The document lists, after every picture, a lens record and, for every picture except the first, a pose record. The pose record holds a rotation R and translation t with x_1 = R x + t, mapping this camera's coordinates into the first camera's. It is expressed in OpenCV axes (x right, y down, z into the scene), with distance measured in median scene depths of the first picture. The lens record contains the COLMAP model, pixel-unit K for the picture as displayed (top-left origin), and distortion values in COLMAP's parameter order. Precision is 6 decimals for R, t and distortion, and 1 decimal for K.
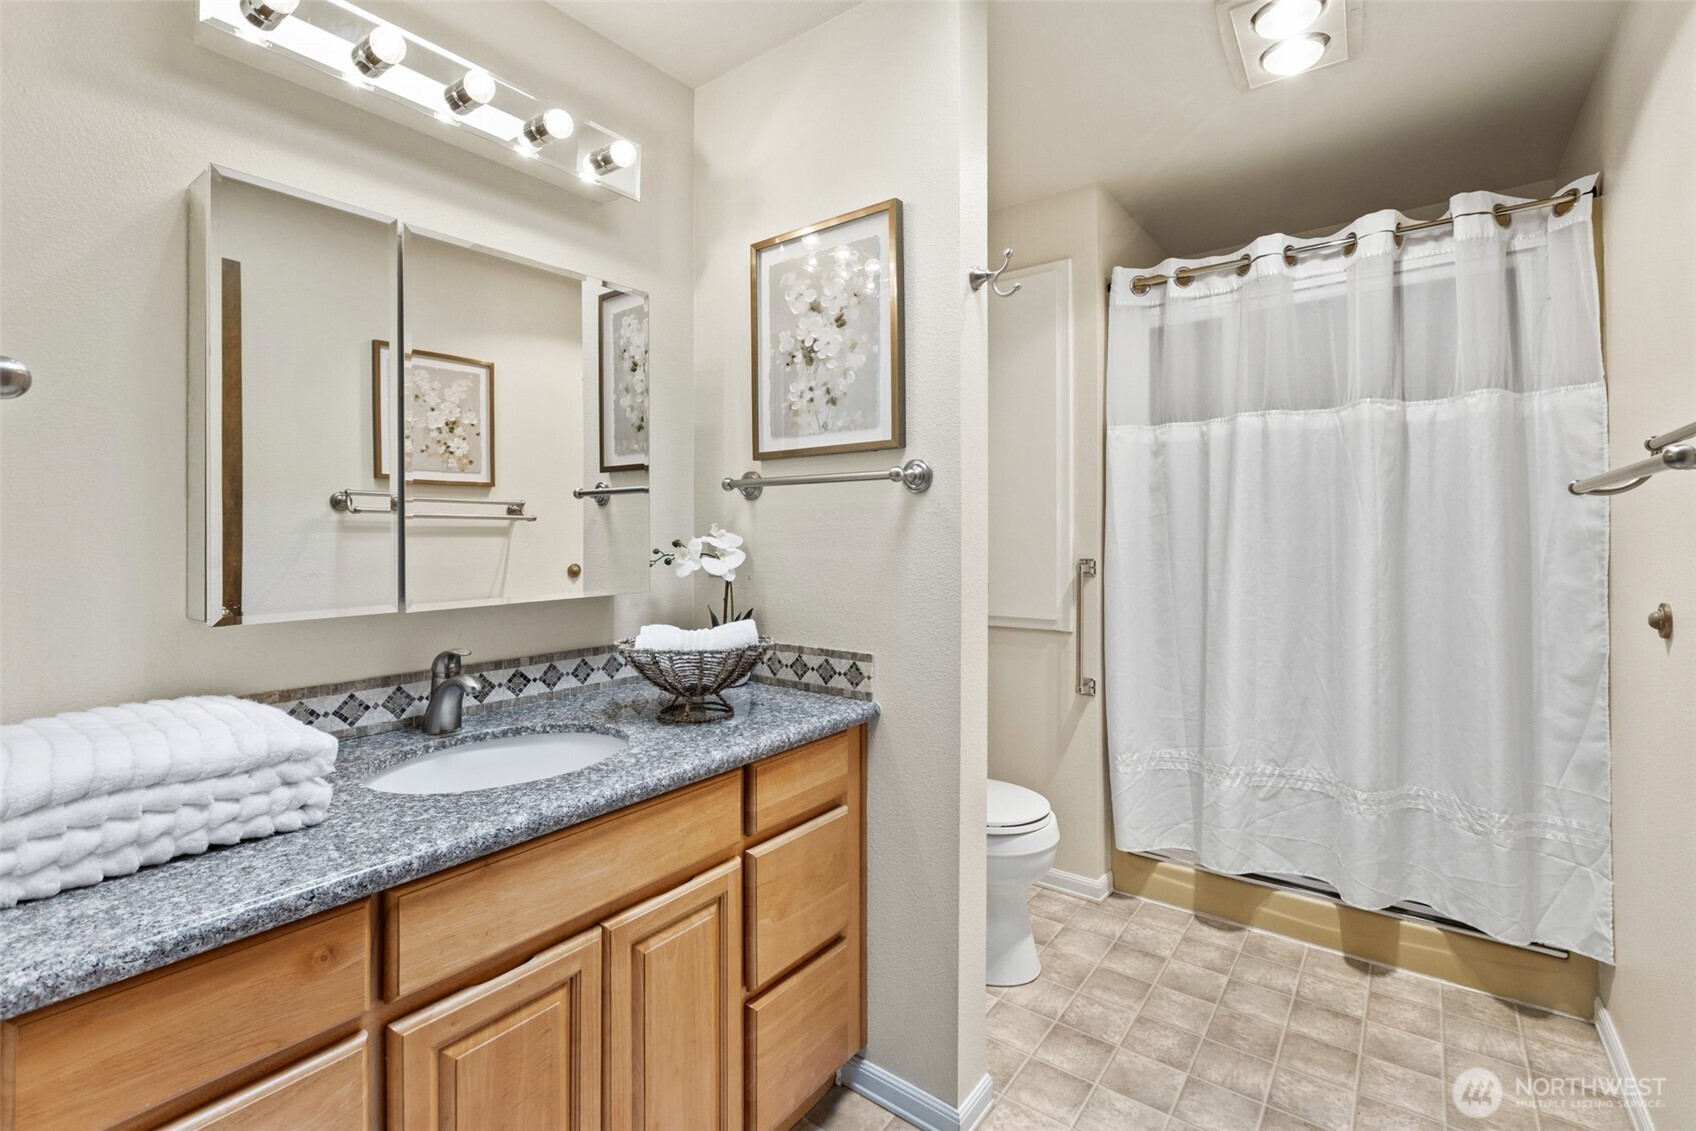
lens RADIAL K [[758.4, 0, 844.6], [0, 758.4, 554.4], [0, 0, 1]] dist [-0.004323, -0.000021]
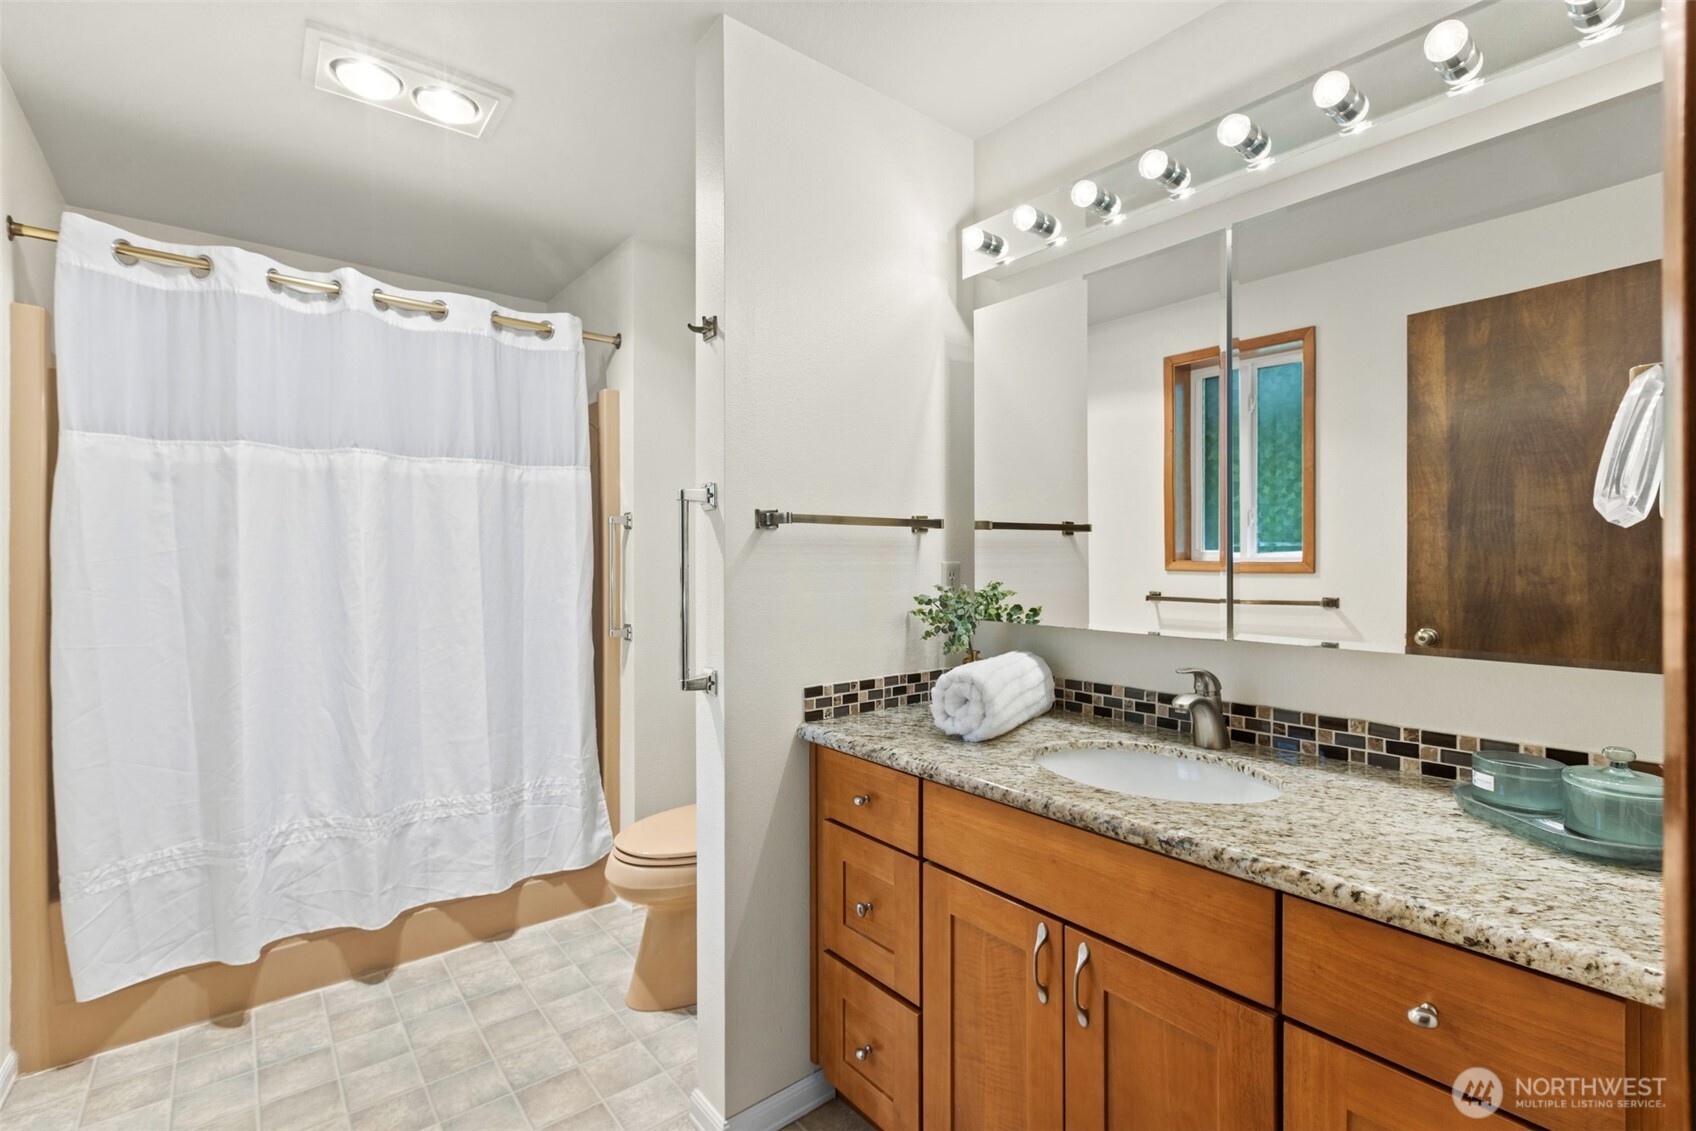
lens RADIAL K [[725.7, 0, 848.0], [0, 725.7, 565.5], [0, 0, 1]] dist [-0.010487, 0.000012]
pose [[0.258274, 0.001825, 0.966070, -0.240505], [0.030795, 0.999474, -0.010121, -0.005637], [-0.965581, 0.032364, 0.258083, 0.177856]]
